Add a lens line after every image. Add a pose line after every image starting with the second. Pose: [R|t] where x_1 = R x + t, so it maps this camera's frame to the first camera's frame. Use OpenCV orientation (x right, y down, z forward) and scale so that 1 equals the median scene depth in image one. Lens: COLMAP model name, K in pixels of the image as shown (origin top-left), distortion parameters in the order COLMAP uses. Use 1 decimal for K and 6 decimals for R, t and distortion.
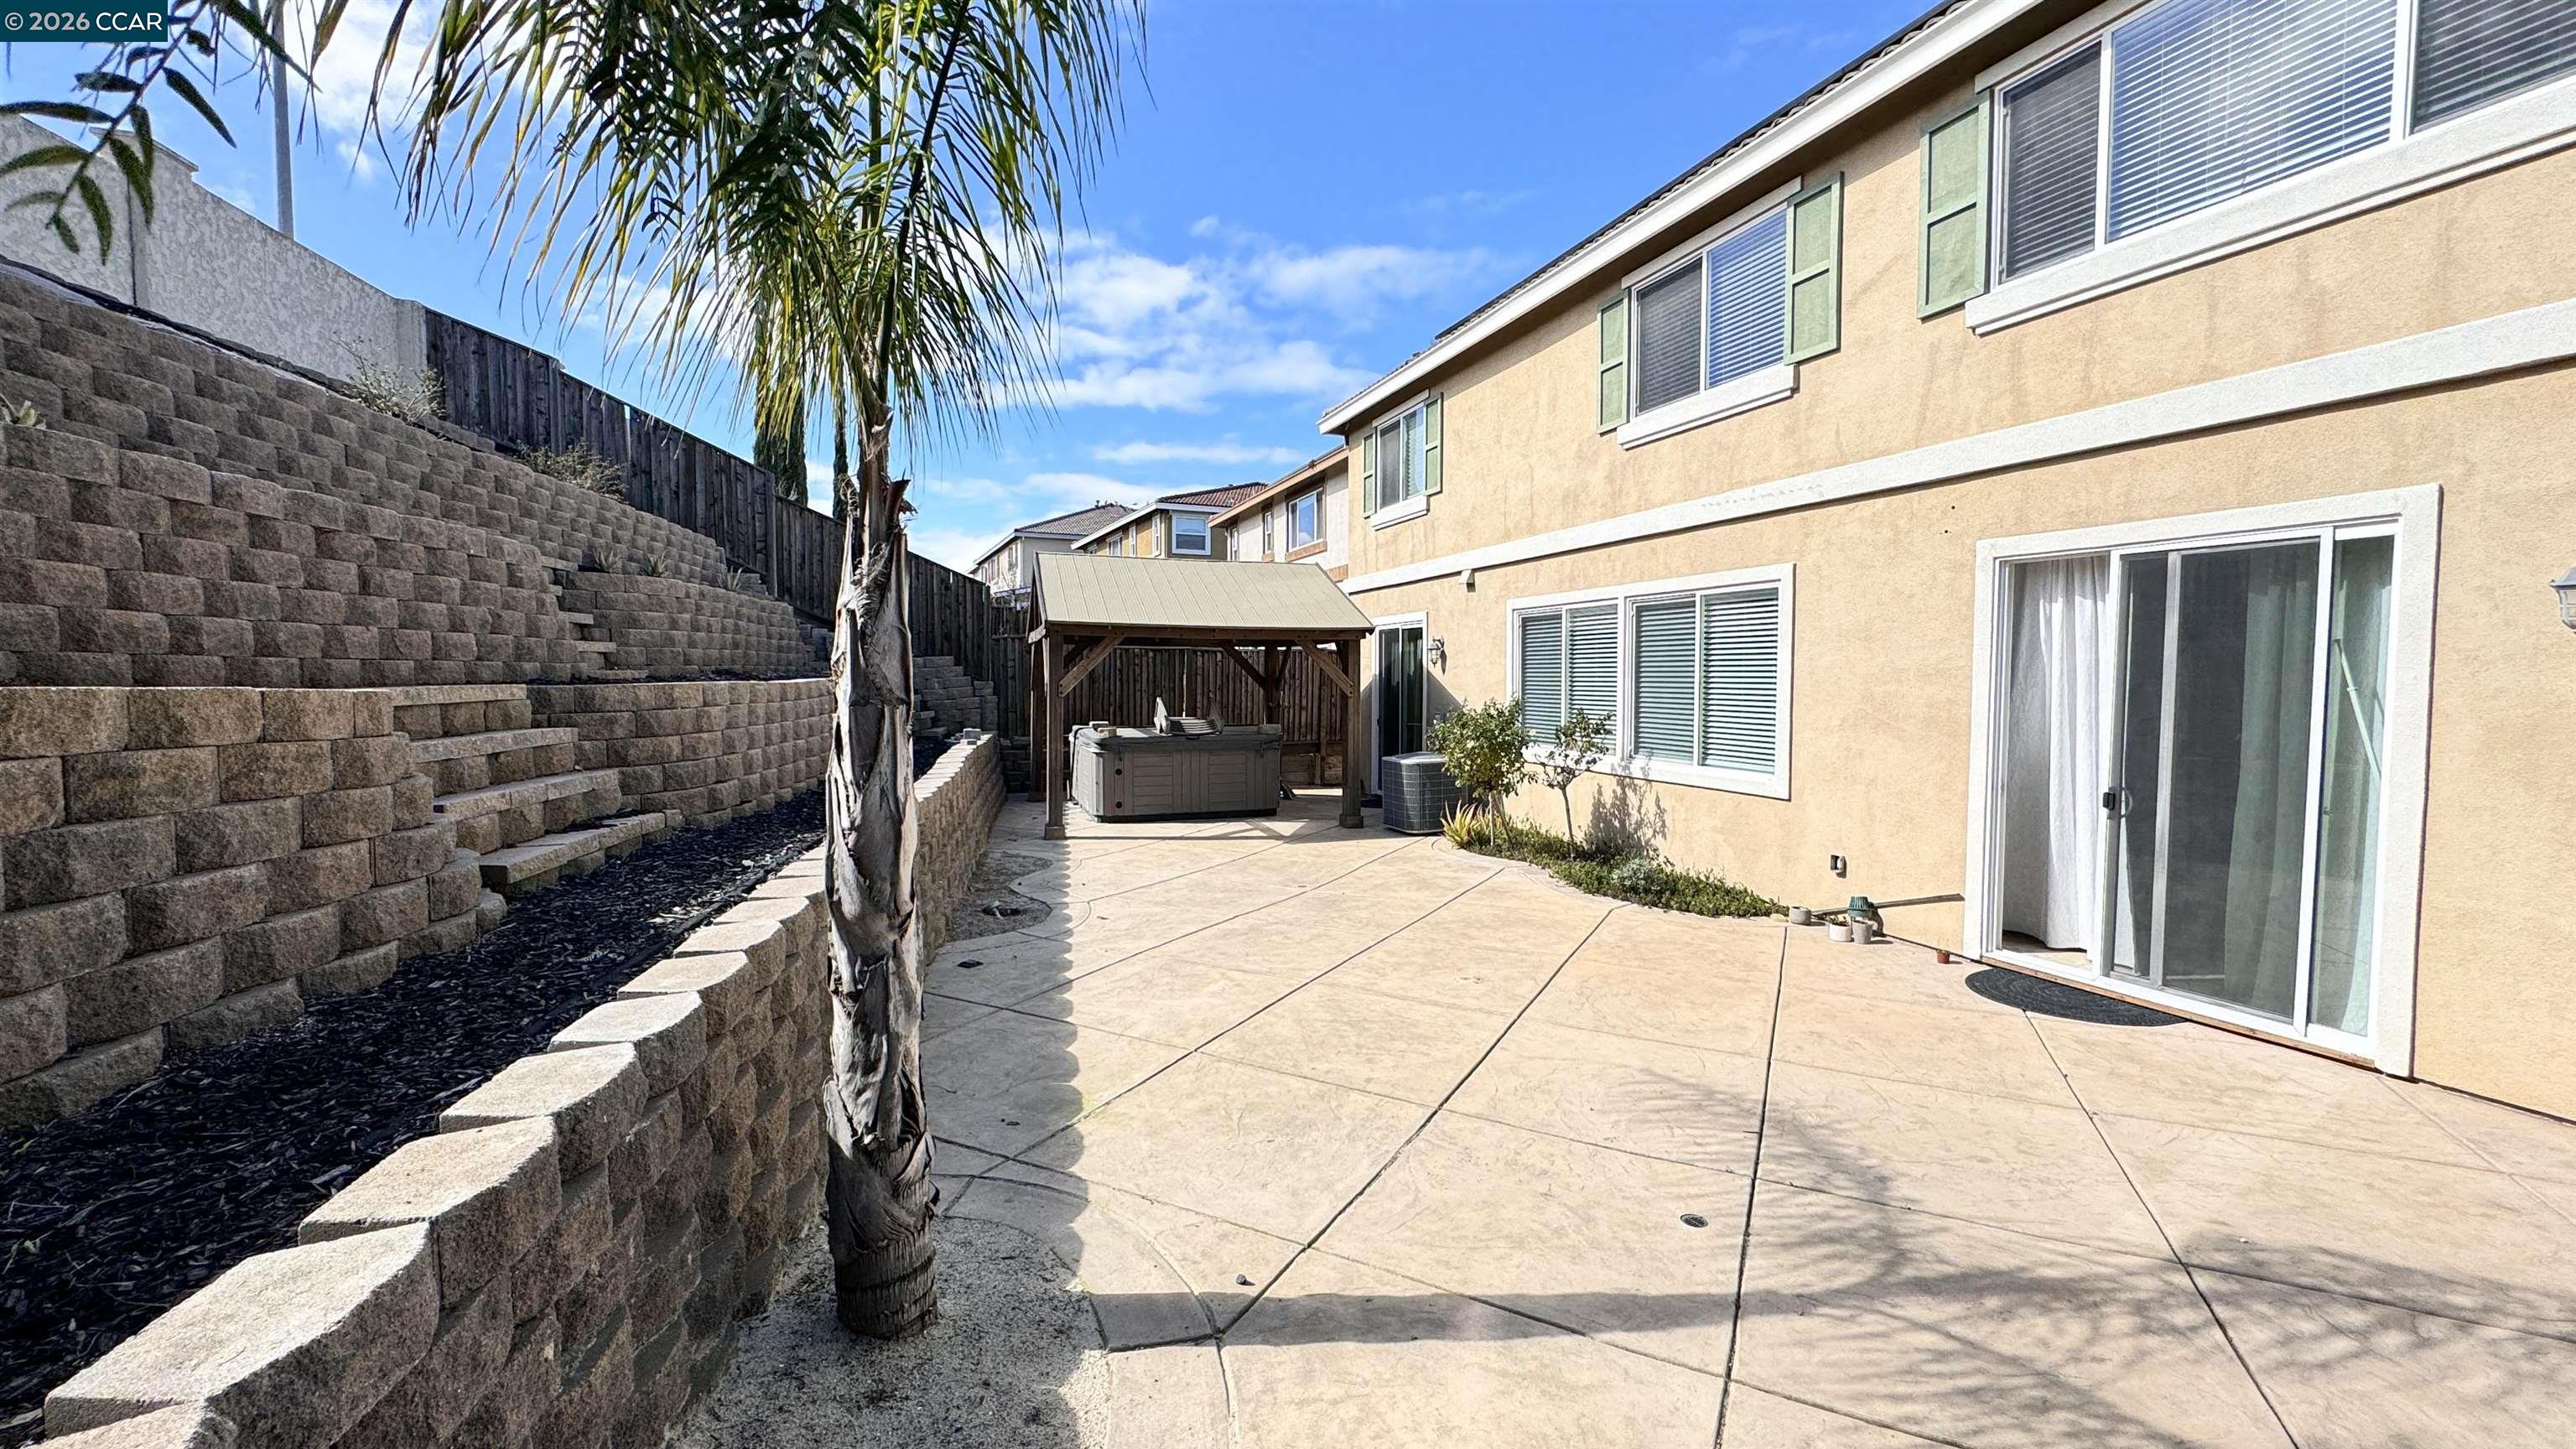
lens RADIAL K [[1025.3, 0, 1284.0], [0, 1025.3, 725.8], [0, 0, 1]] dist [-0.000386, 0.000399]
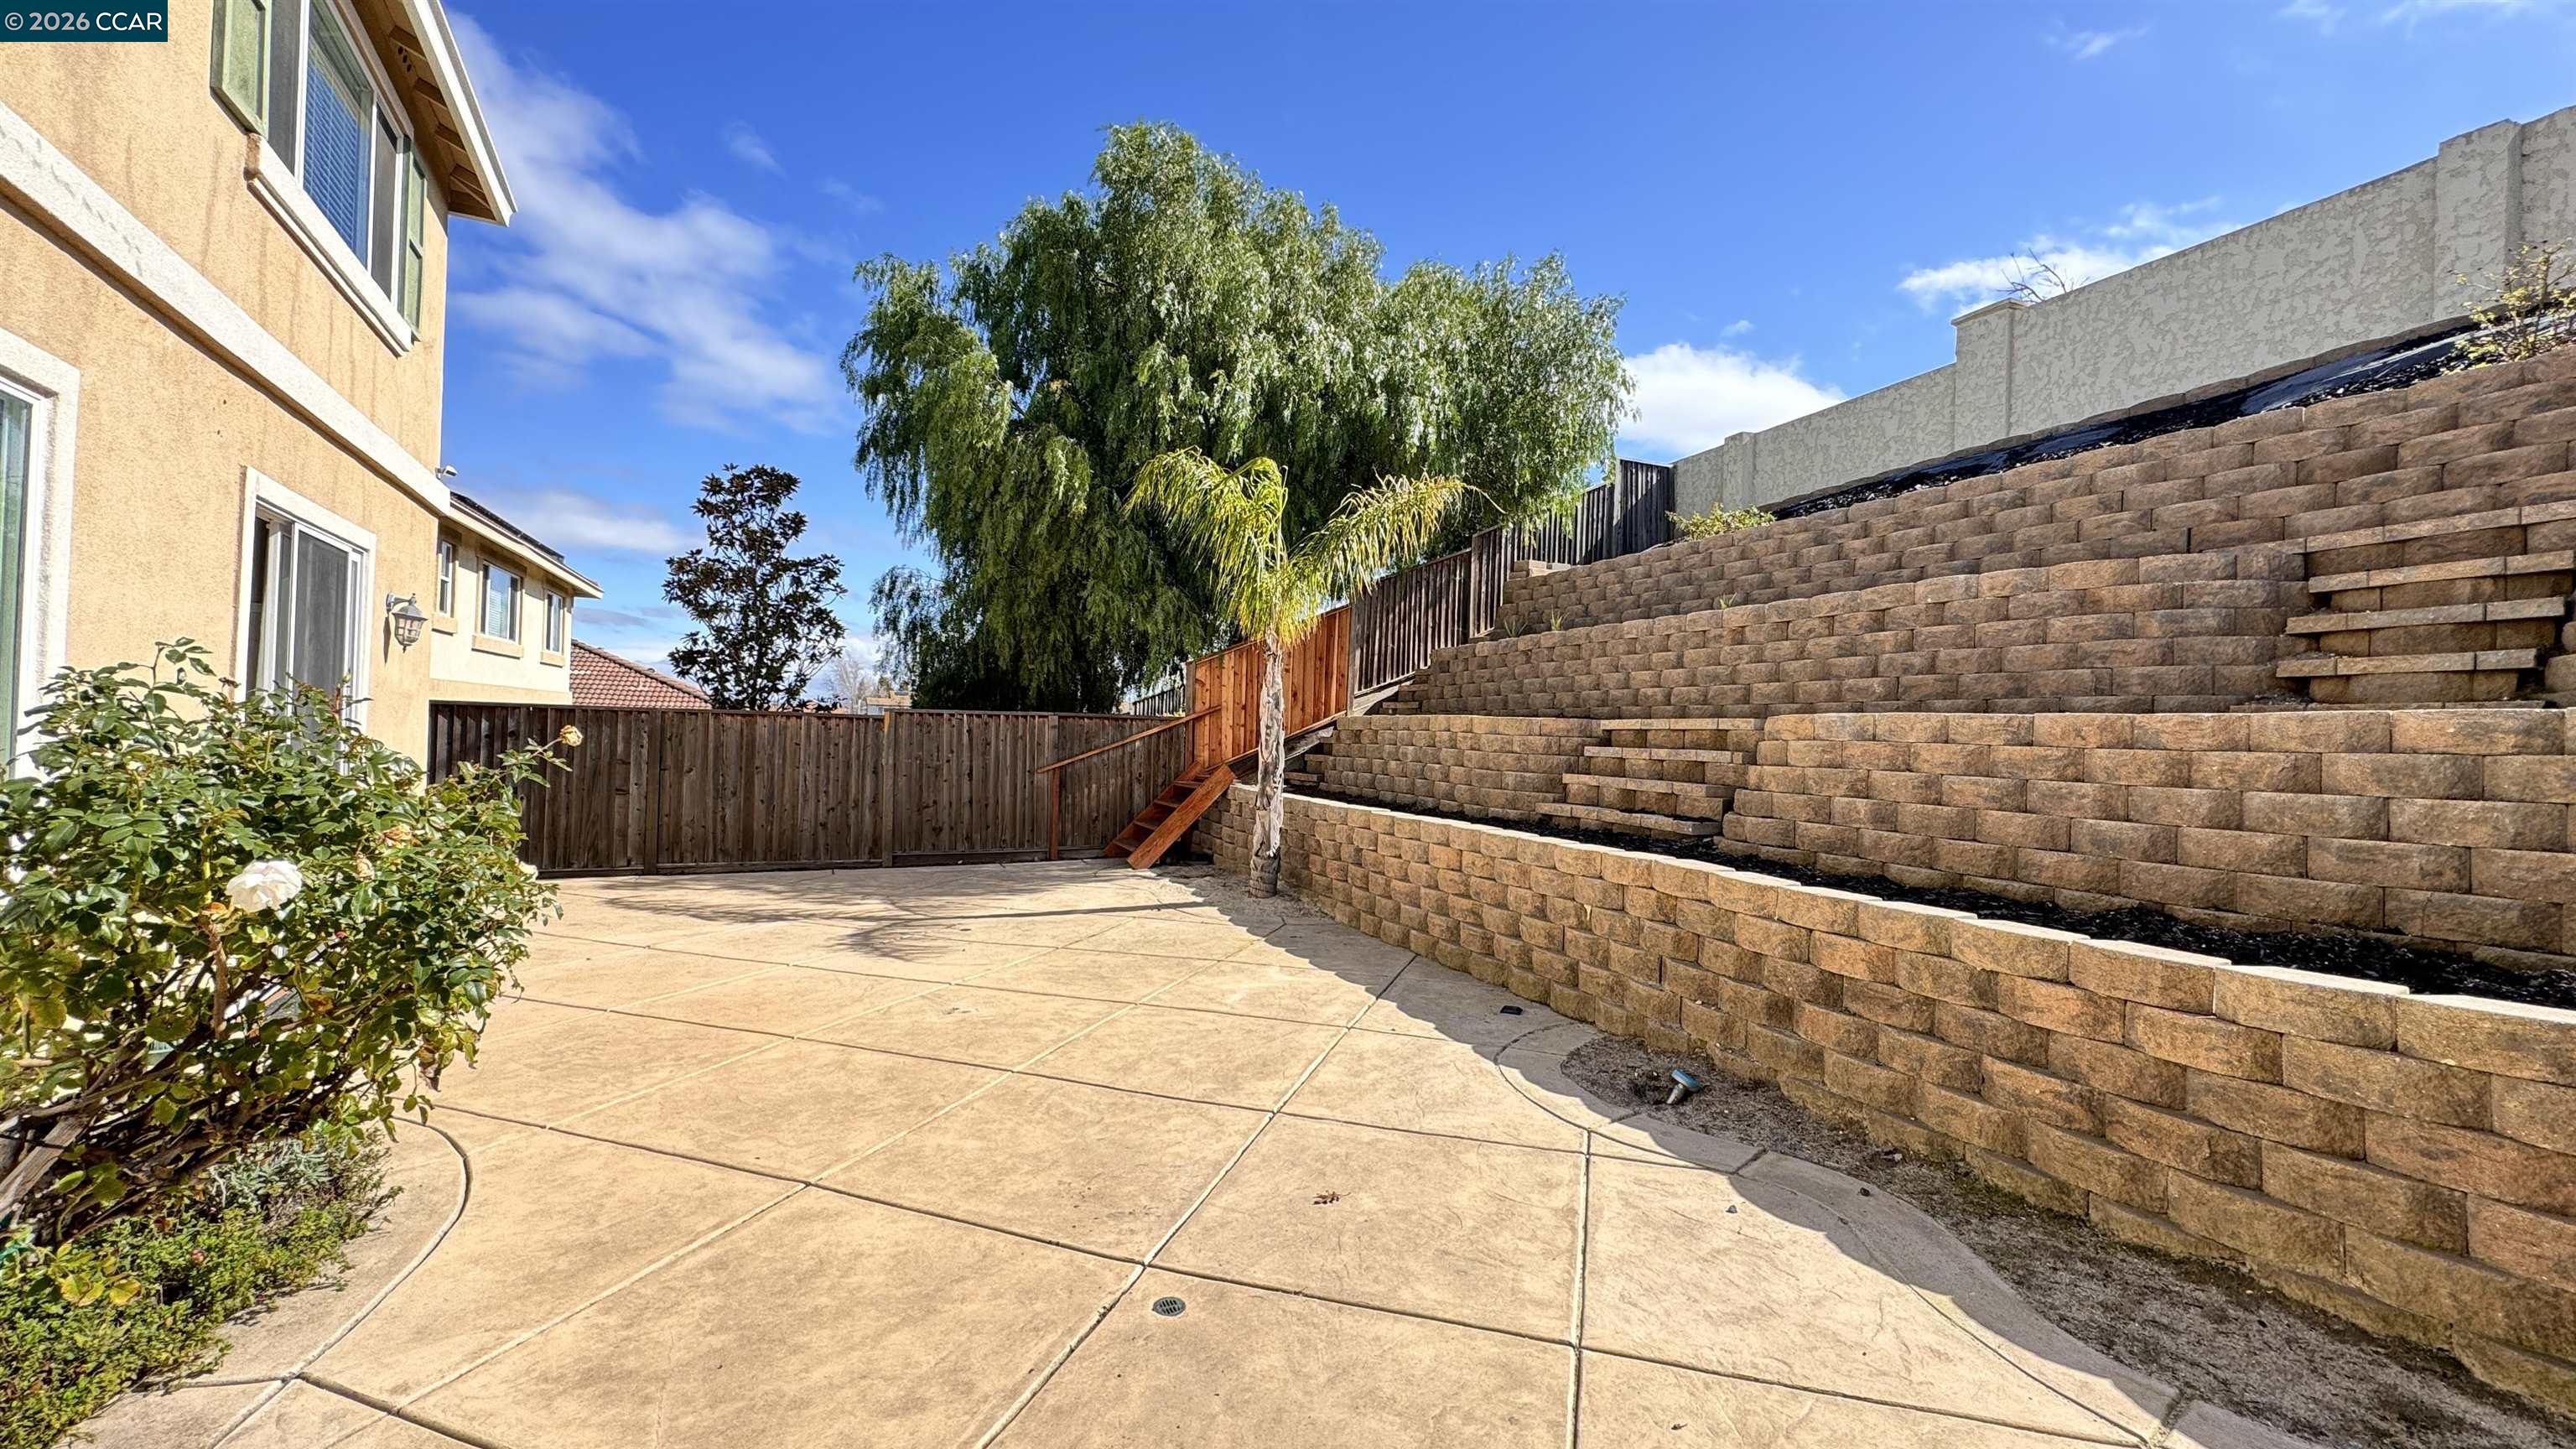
lens RADIAL K [[1012.4, 0, 1288.0], [0, 1012.4, 724.5], [0, 0, 1]] dist [-0.001931, -0.000065]
pose [[-0.982706, -0.033241, -0.182167, 0.042240], [-0.041122, 0.998367, 0.039657, -0.032578], [0.180551, 0.046462, -0.982468, 1.184391]]
